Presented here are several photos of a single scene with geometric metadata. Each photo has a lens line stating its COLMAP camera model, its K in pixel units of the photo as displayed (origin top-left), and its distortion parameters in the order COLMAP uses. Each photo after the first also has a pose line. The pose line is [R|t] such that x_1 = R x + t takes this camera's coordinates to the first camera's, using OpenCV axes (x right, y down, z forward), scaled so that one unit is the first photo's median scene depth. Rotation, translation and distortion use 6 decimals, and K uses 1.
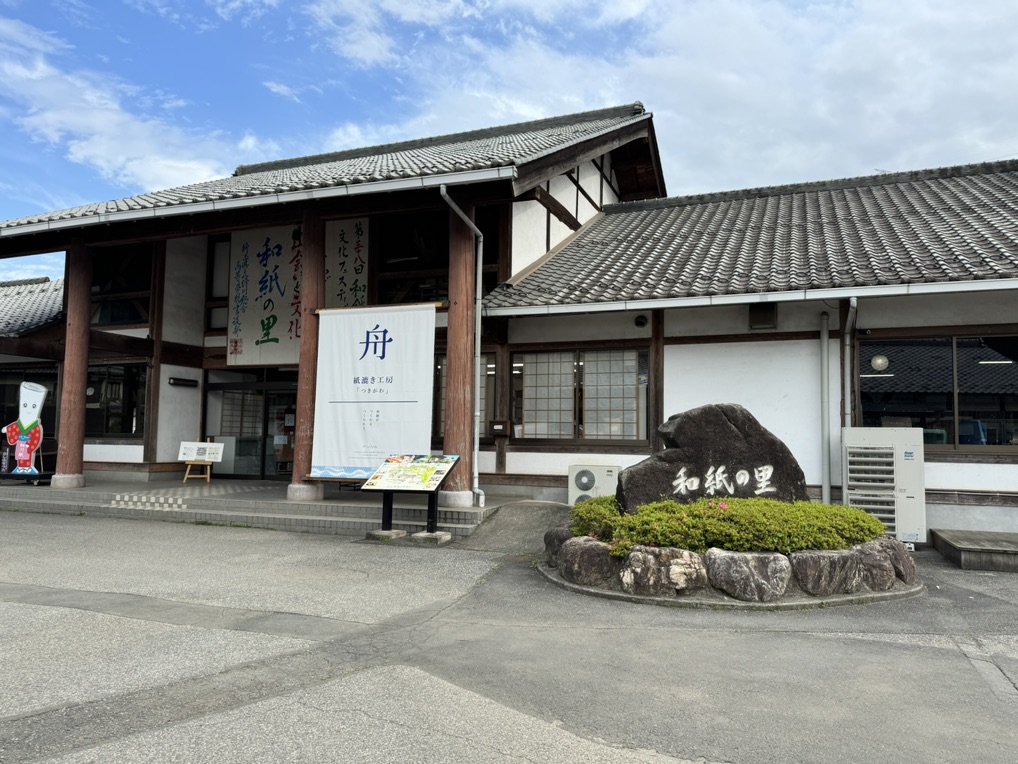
lens RADIAL K [[720.1, 0, 496.7], [0, 720.1, 394.5], [0, 0, 1]] dist [0.045402, -0.043689]
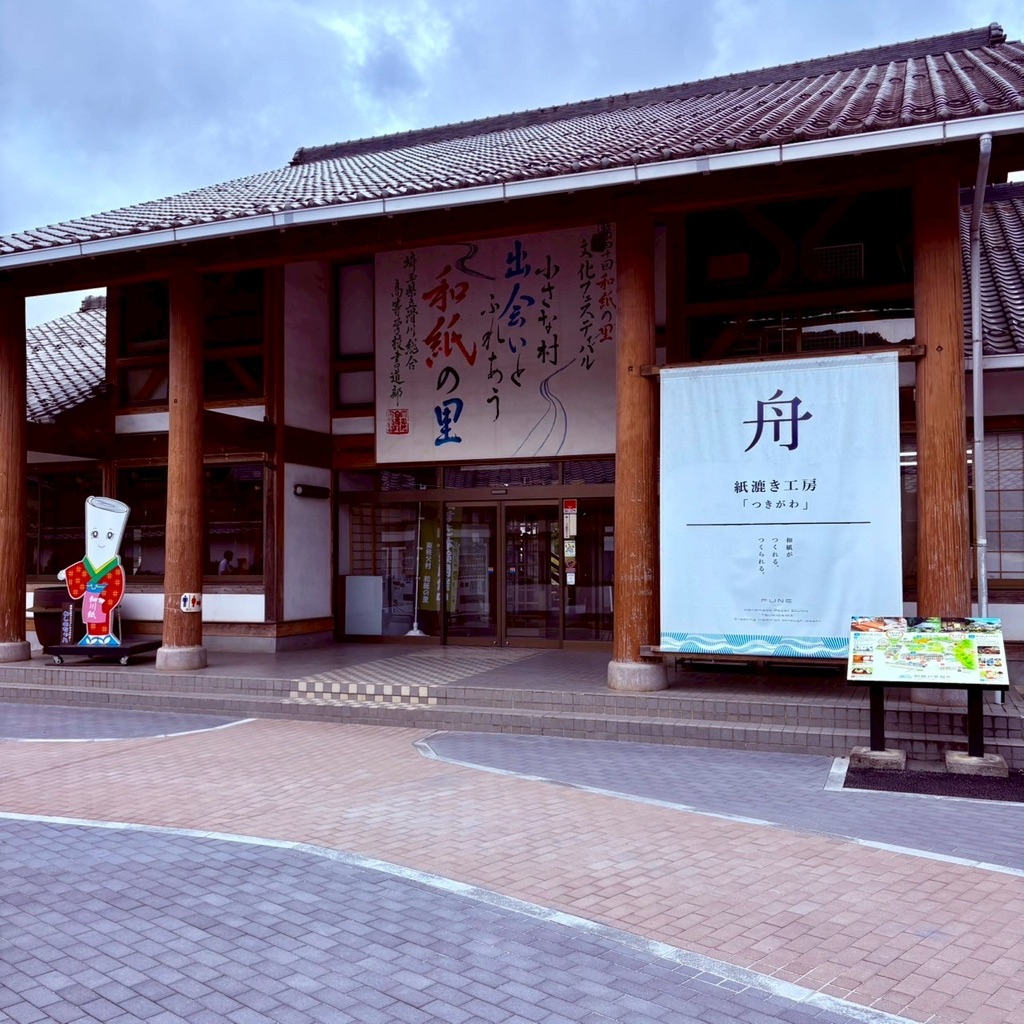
lens RADIAL K [[1009.9, 0, 497.9], [0, 1009.9, 521.1], [0, 0, 1]] dist [0.092860, 0.000000]
pose [[0.999812, -0.017045, 0.009292, -0.317316], [0.016793, 0.999505, 0.026615, -0.013326], [-0.009741, -0.026454, 0.999603, 0.137924]]
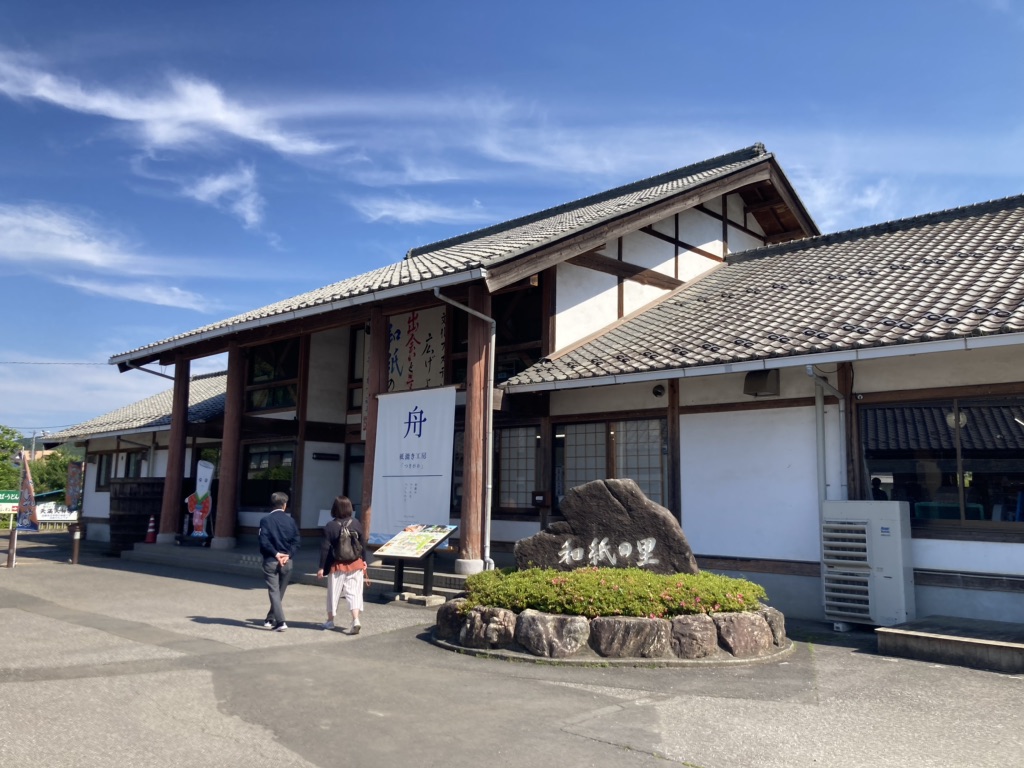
lens RADIAL K [[835.6, 0, 490.7], [0, 835.6, 372.0], [0, 0, 1]] dist [0.039460, -0.040027]
pose [[0.924473, -0.057428, -0.376897, 0.343018], [0.021042, 0.994769, -0.099962, -0.013887], [0.380666, 0.084482, 0.920845, -0.125788]]
